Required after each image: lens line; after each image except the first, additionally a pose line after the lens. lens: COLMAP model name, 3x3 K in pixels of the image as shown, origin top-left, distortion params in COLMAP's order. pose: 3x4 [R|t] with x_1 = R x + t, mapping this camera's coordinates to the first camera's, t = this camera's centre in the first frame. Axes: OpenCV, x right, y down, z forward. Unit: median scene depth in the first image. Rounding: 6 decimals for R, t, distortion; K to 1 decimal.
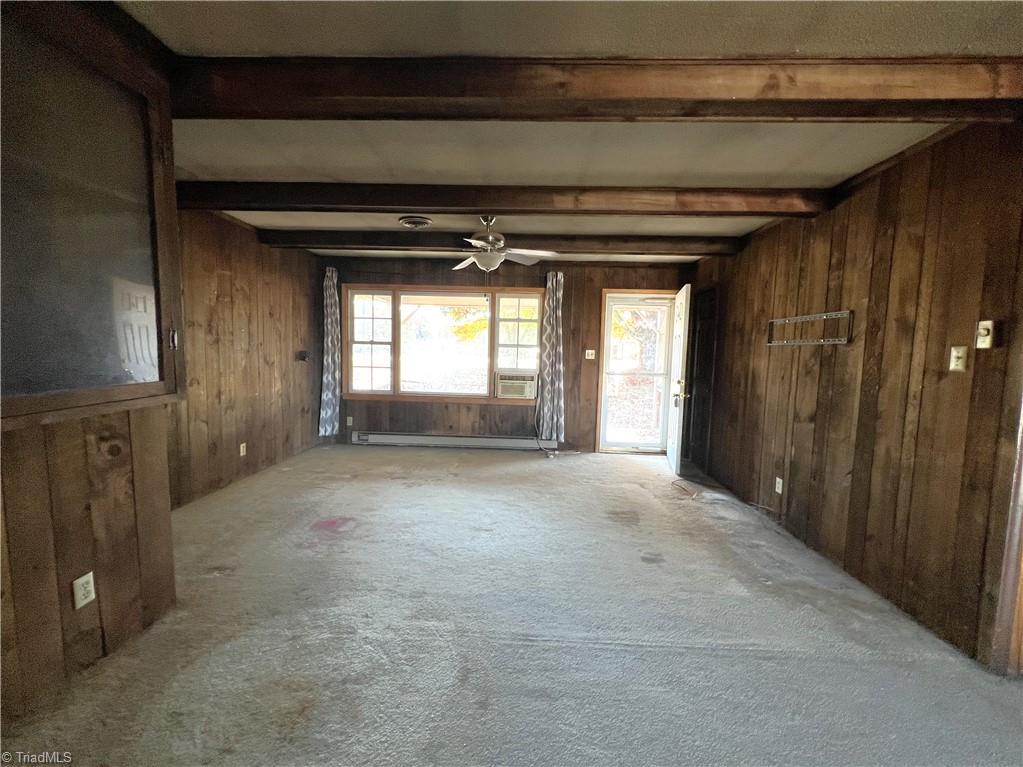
lens RADIAL K [[413.2, 0, 505.9], [0, 413.2, 383.6], [0, 0, 1]] dist [0.000521, -0.000110]
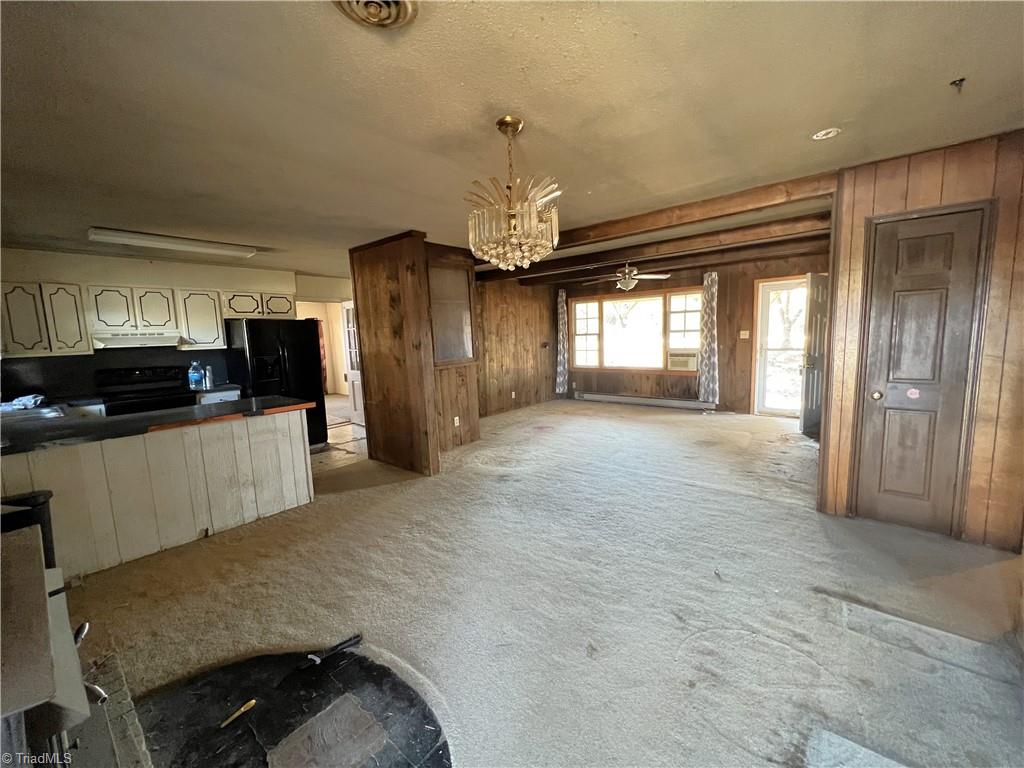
lens RADIAL K [[413.6, 0, 515.7], [0, 413.6, 385.9], [0, 0, 1]] dist [0.000521, -0.000110]
pose [[0.797976, 0.020434, -0.602343, 0.421983], [0.007609, 0.999004, 0.043972, 0.023903], [0.602642, -0.039672, 0.797025, -0.420265]]
